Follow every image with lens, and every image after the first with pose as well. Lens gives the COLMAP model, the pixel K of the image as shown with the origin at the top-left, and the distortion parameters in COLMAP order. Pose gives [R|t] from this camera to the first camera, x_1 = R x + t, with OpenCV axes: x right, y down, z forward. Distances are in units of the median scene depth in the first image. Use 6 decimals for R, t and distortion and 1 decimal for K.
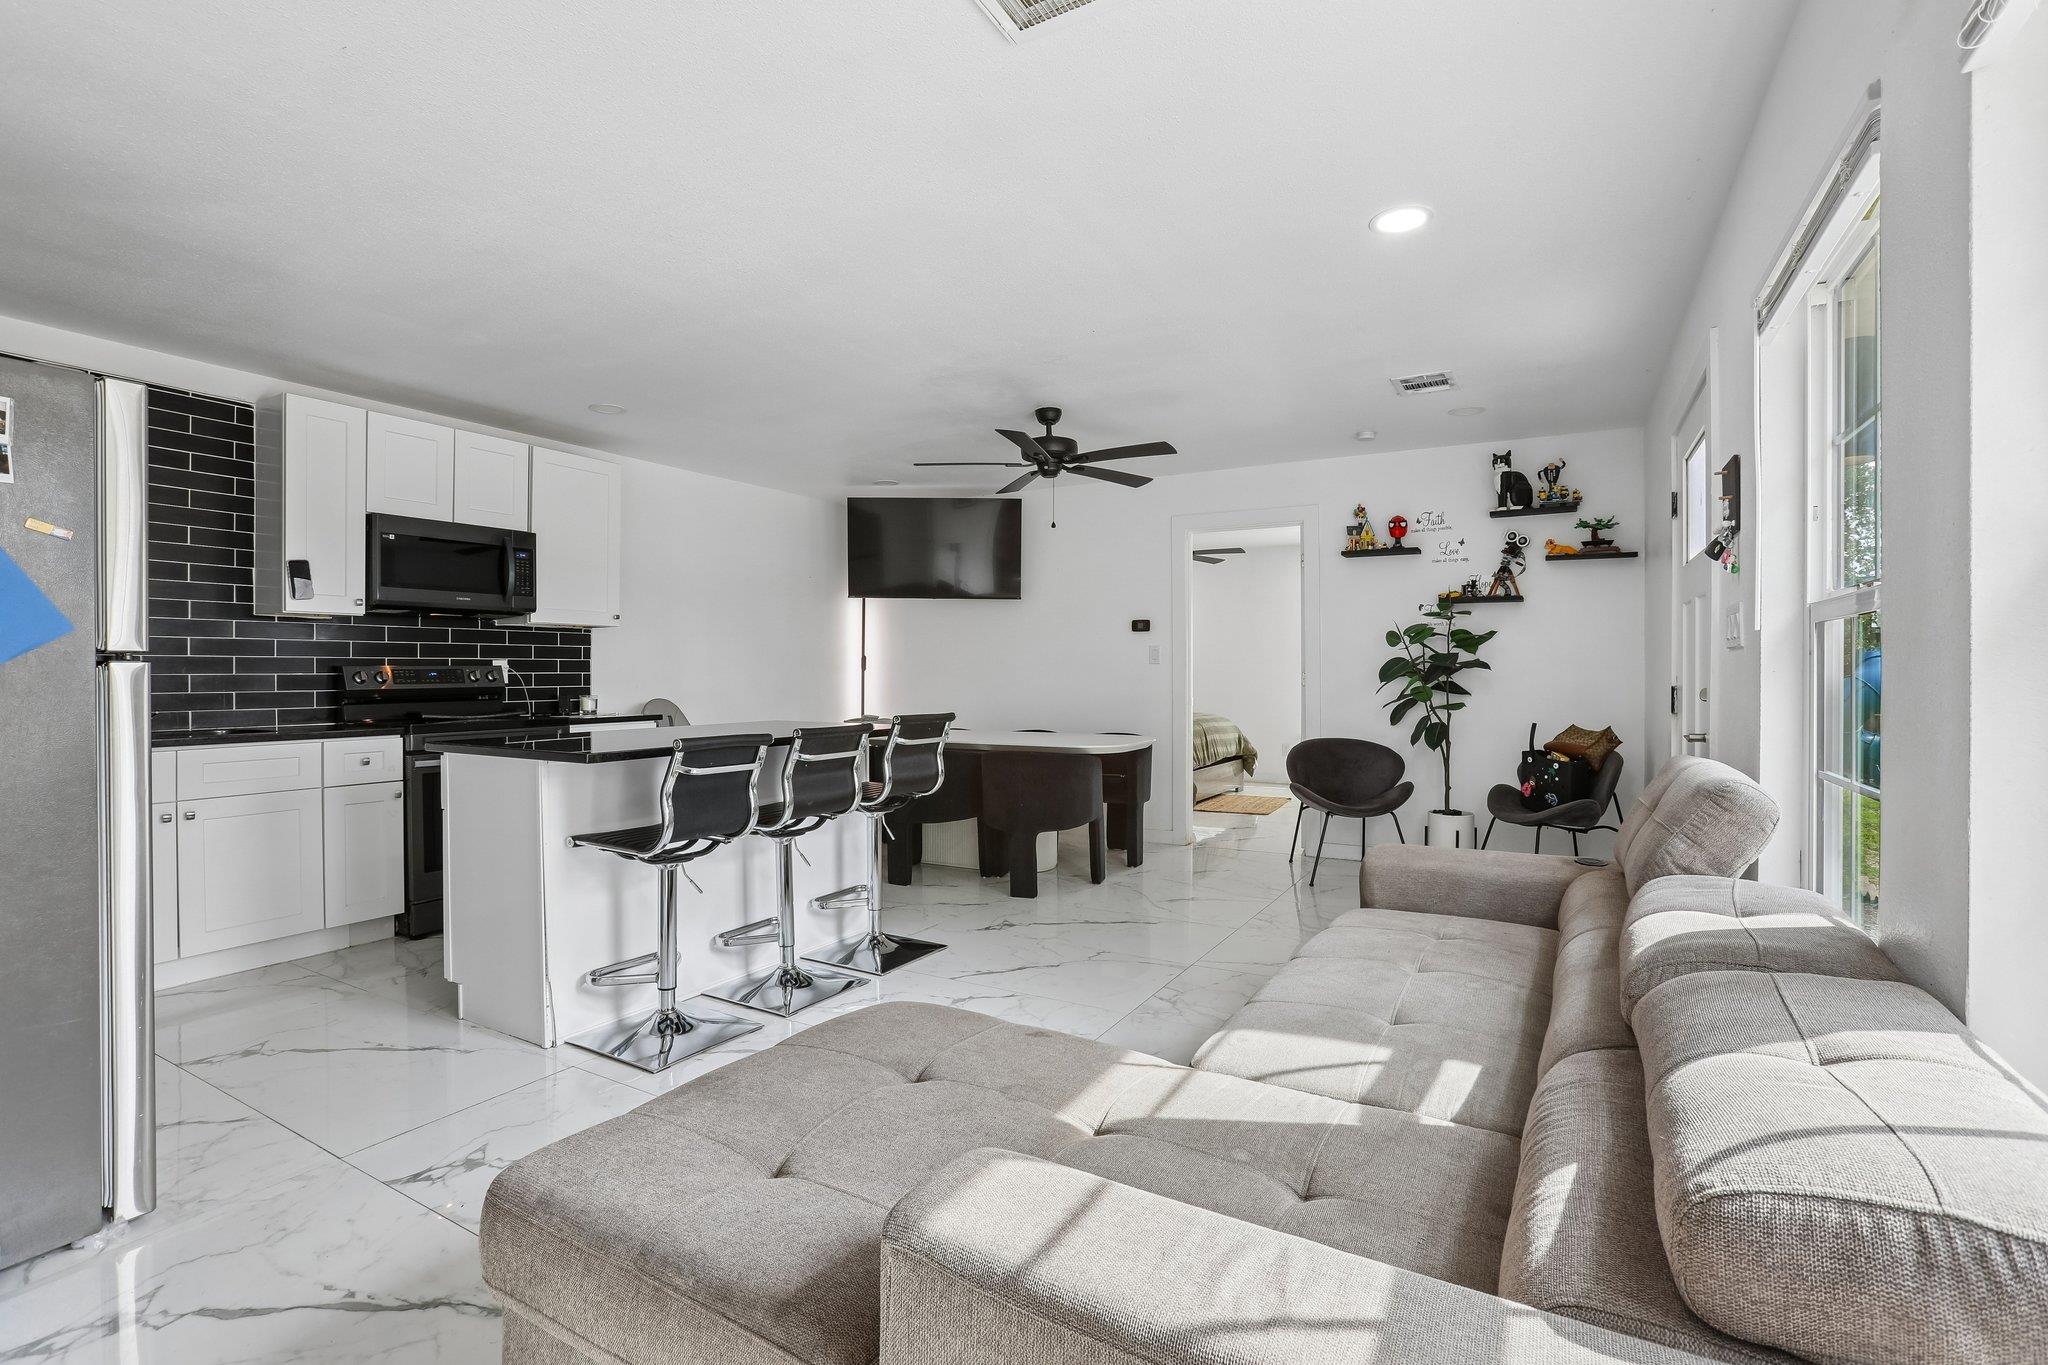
lens RADIAL K [[934.8, 0, 1030.7], [0, 934.8, 673.0], [0, 0, 1]] dist [-0.060671, 0.018797]
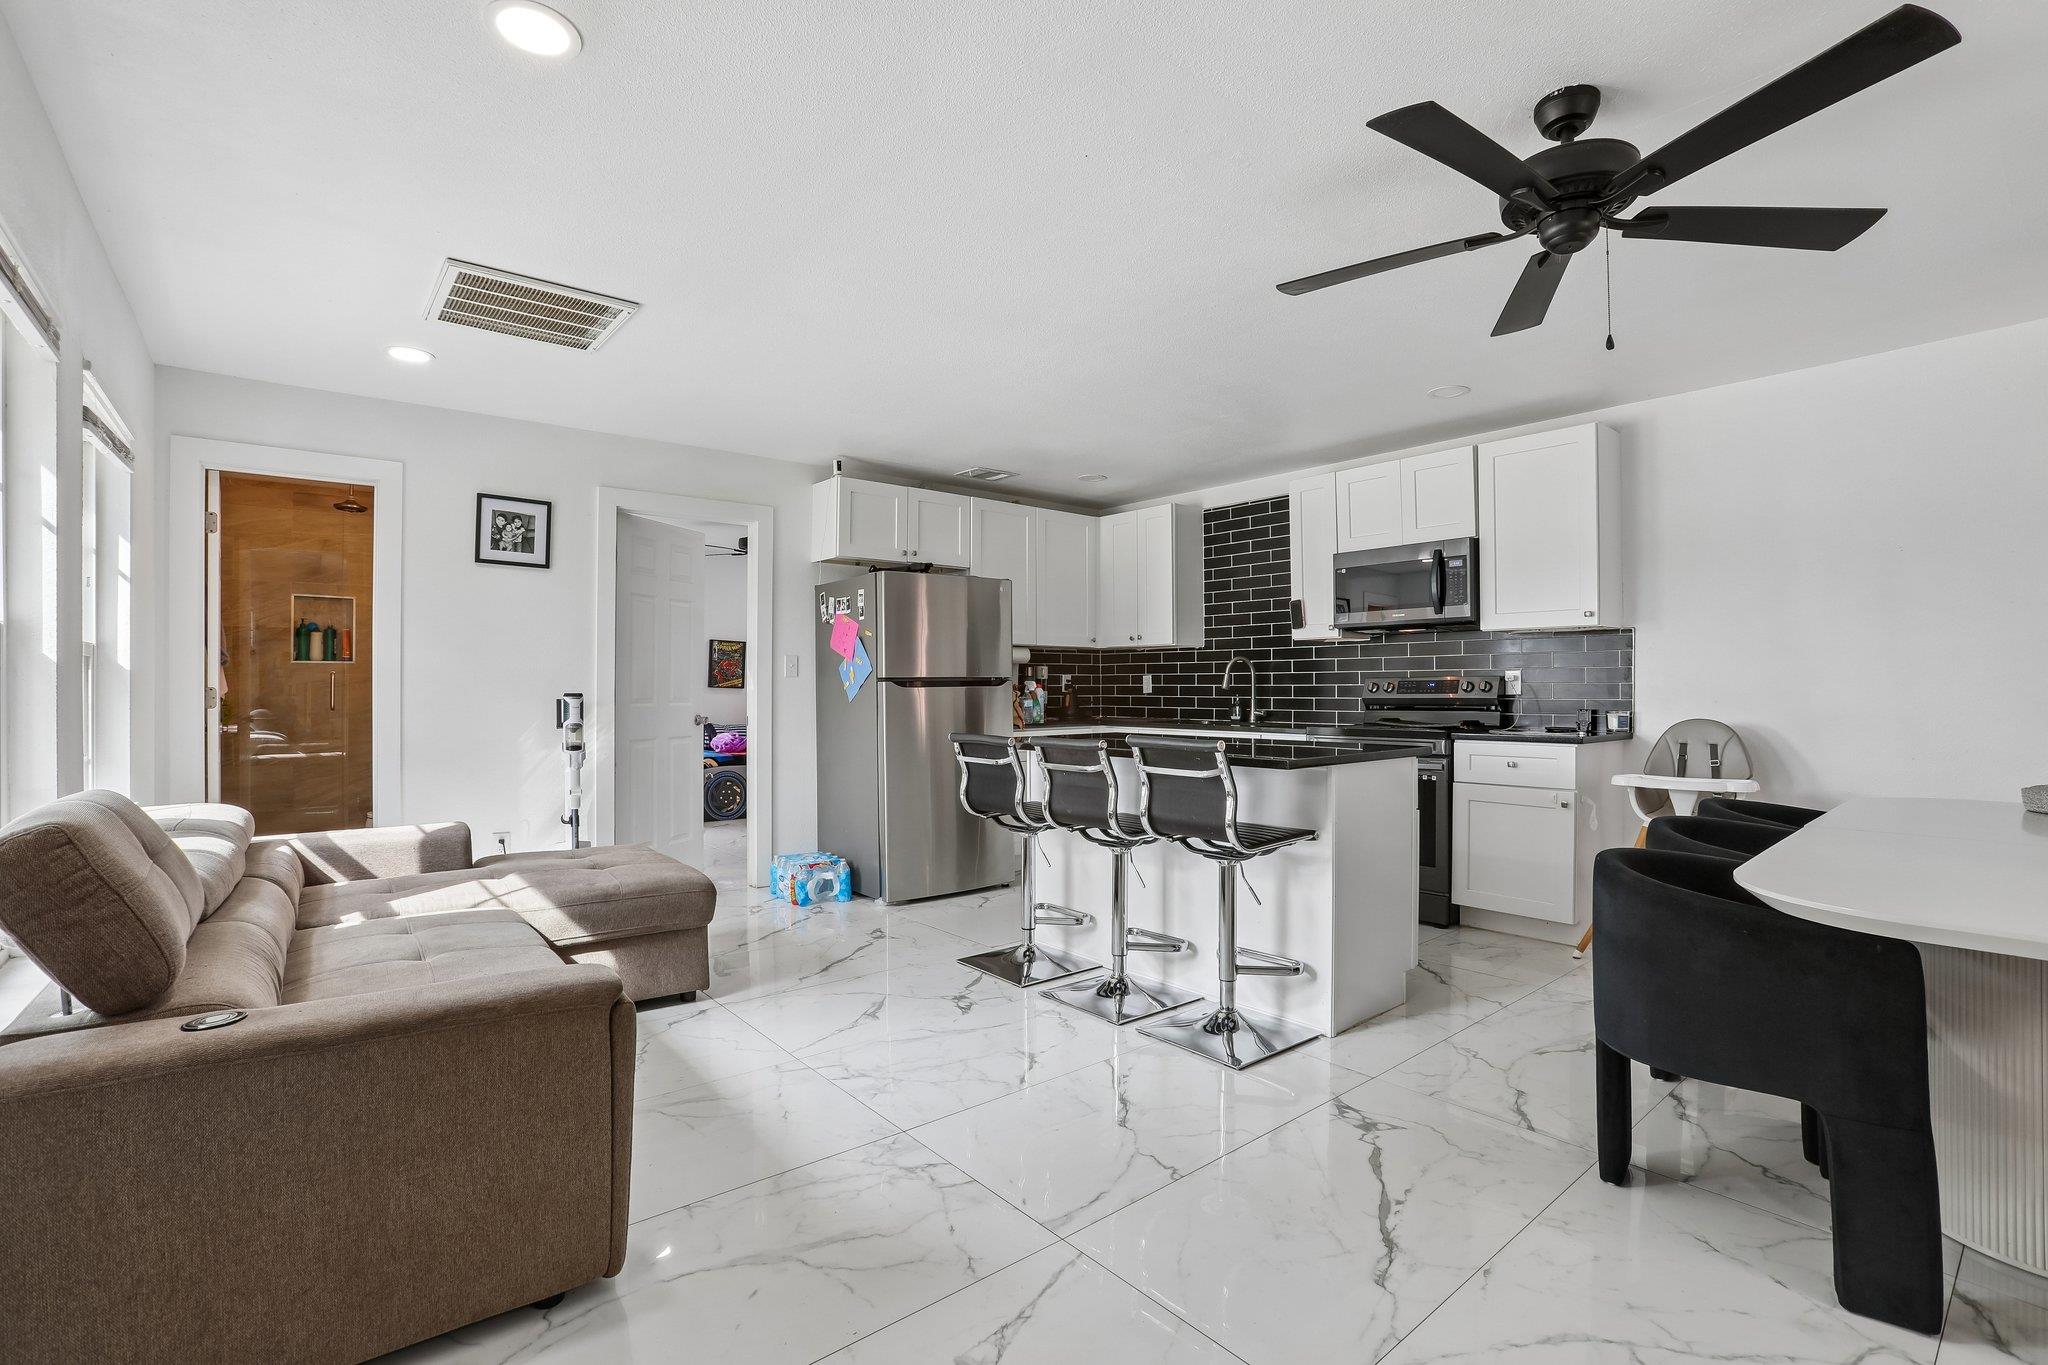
lens RADIAL K [[934.8, 0, 1013.6], [0, 934.8, 683.9], [0, 0, 1]] dist [-0.060671, 0.018797]
pose [[-0.364544, 0.001132, -0.931186, 0.477021], [0.003863, 0.999992, -0.000297, -0.001351], [0.931178, -0.003706, -0.364545, 0.830445]]
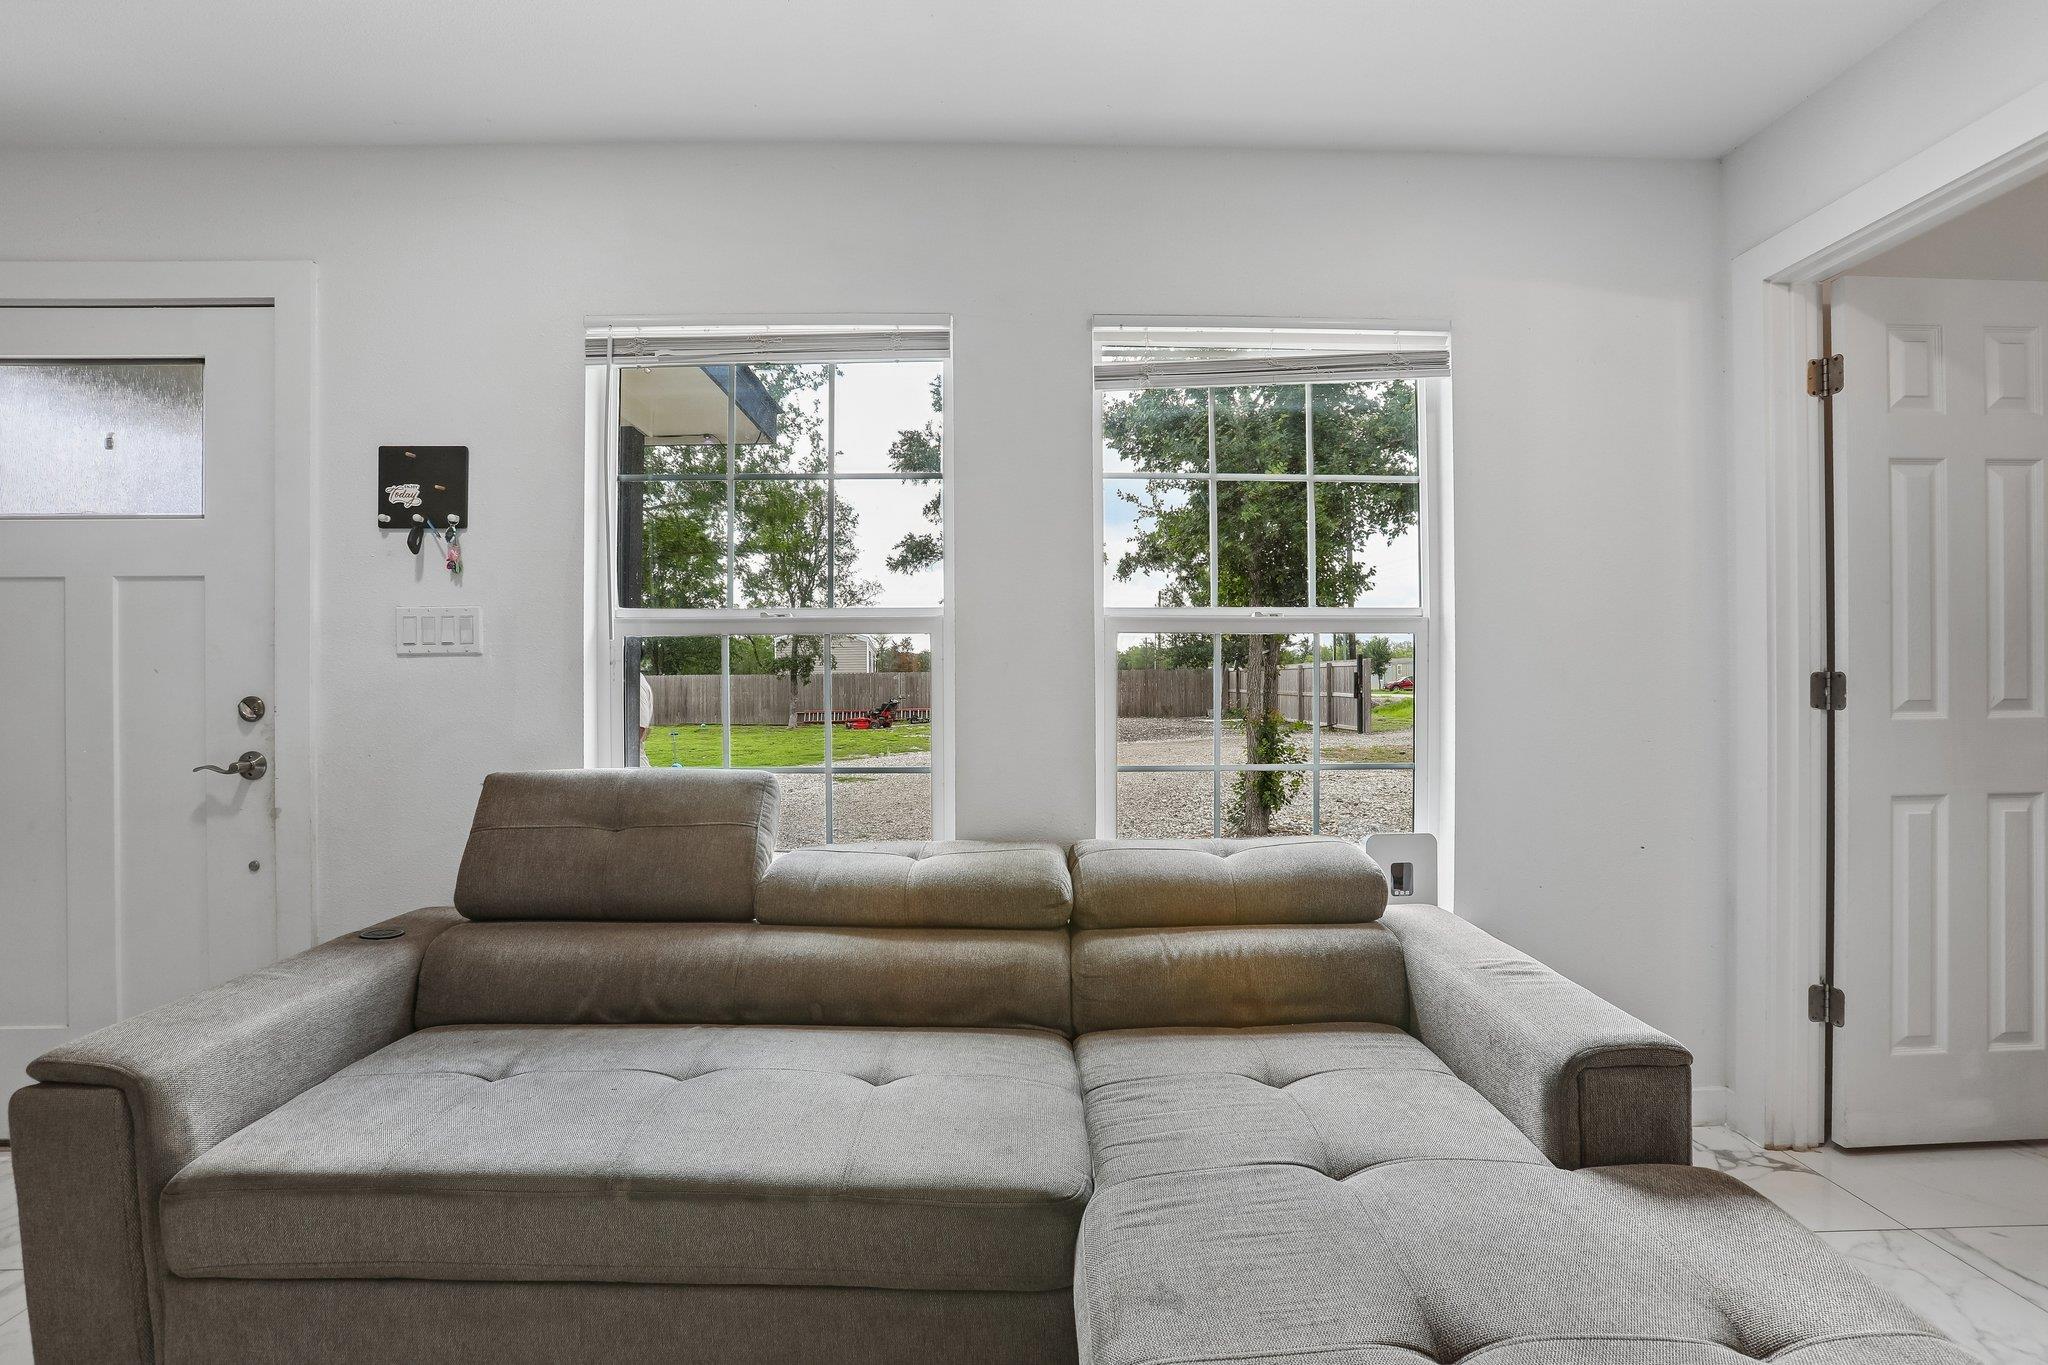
lens RADIAL K [[934.8, 0, 1019.0], [0, 934.8, 682.3], [0, 0, 1]] dist [-0.060671, 0.018797]
pose [[-0.515778, -0.003199, 0.856716, -0.146749], [0.003731, 0.999975, 0.005980, -0.001270], [-0.856714, 0.006280, -0.515753, 0.465515]]
